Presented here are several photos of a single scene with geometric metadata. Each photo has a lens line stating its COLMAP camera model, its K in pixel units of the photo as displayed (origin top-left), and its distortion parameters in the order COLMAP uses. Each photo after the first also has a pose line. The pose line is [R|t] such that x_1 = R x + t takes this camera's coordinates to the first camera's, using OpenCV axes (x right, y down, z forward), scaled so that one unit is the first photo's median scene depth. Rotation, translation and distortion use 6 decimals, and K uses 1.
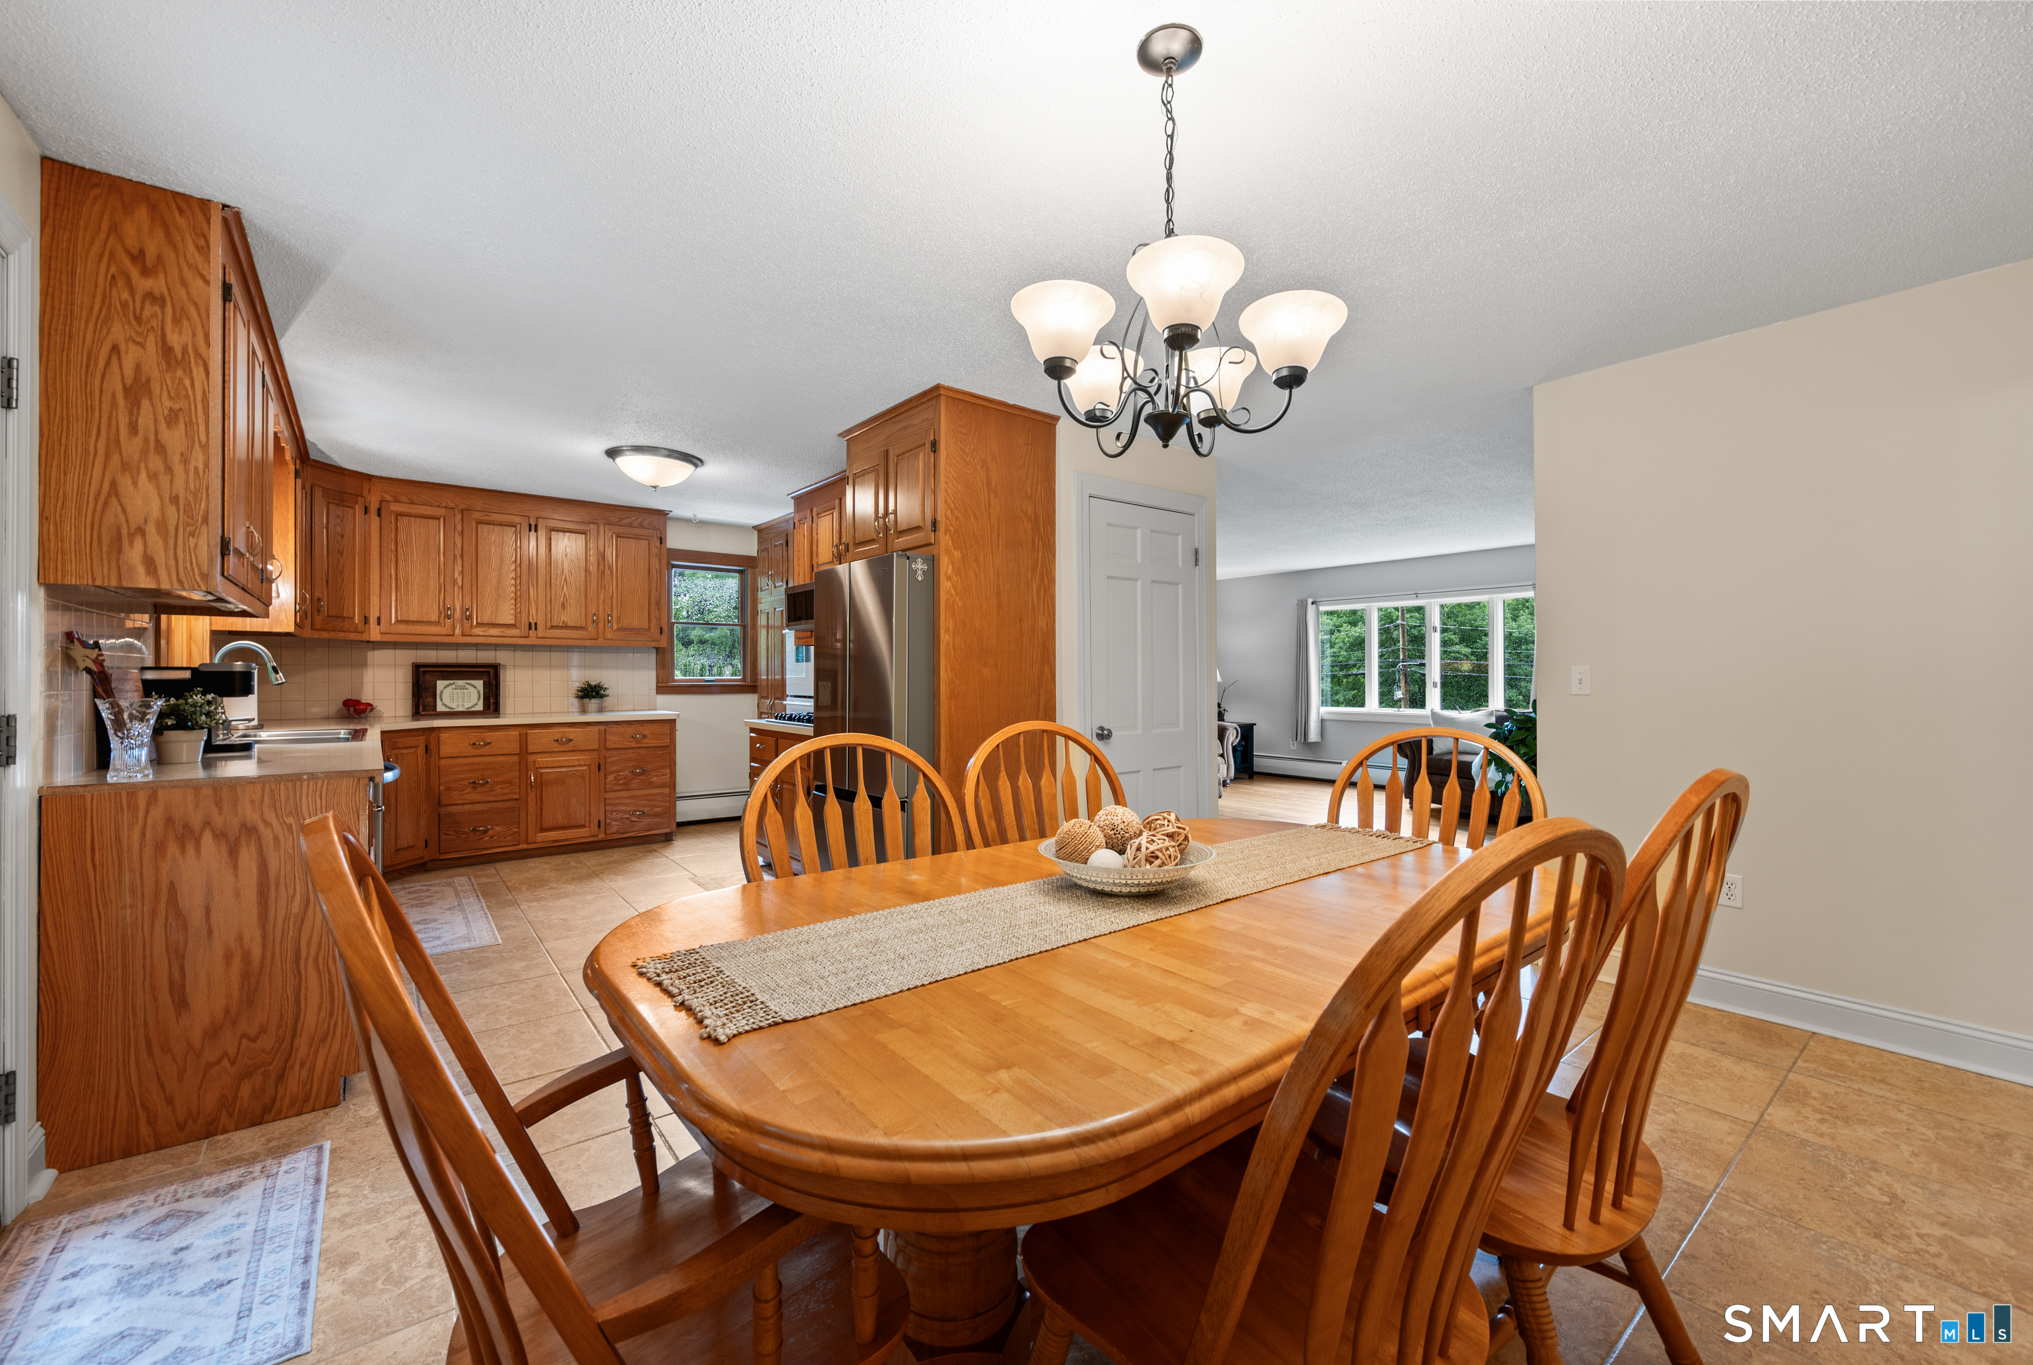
lens RADIAL K [[816.8, 0, 1005.8], [0, 816.8, 679.3], [0, 0, 1]] dist [-0.009750, -0.000097]
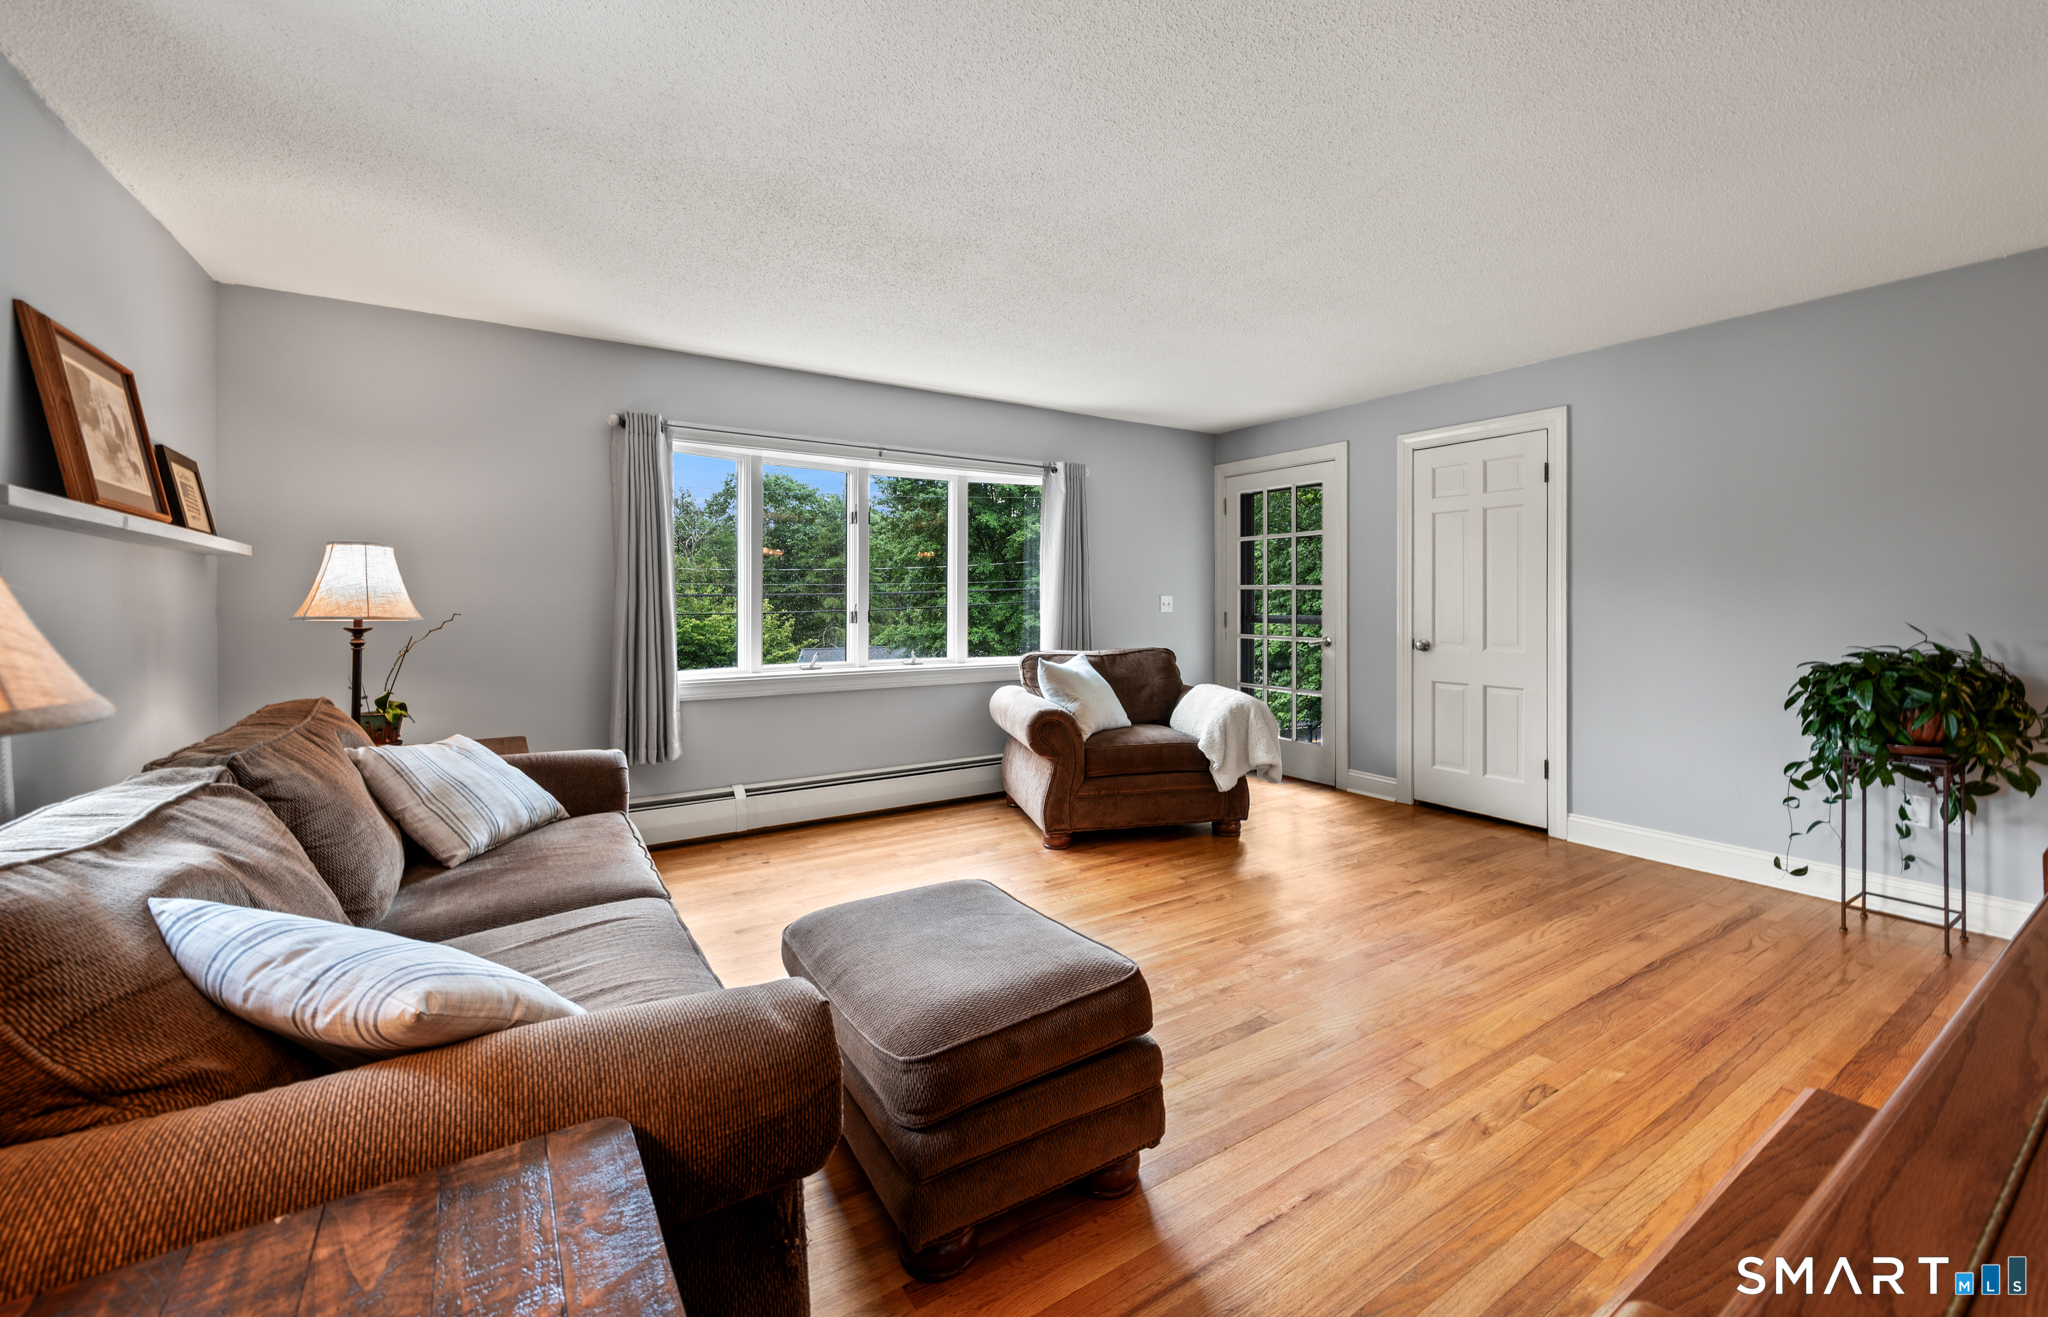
lens RADIAL K [[822.3, 0, 1038.6], [0, 822.3, 598.5], [0, 0, 1]] dist [0.026721, 0.000148]
pose [[0.074645, 0.006439, 0.997189, -0.041777], [0.005462, 0.999962, -0.006865, -0.001909], [-0.997195, 0.005959, 0.074607, 0.862073]]
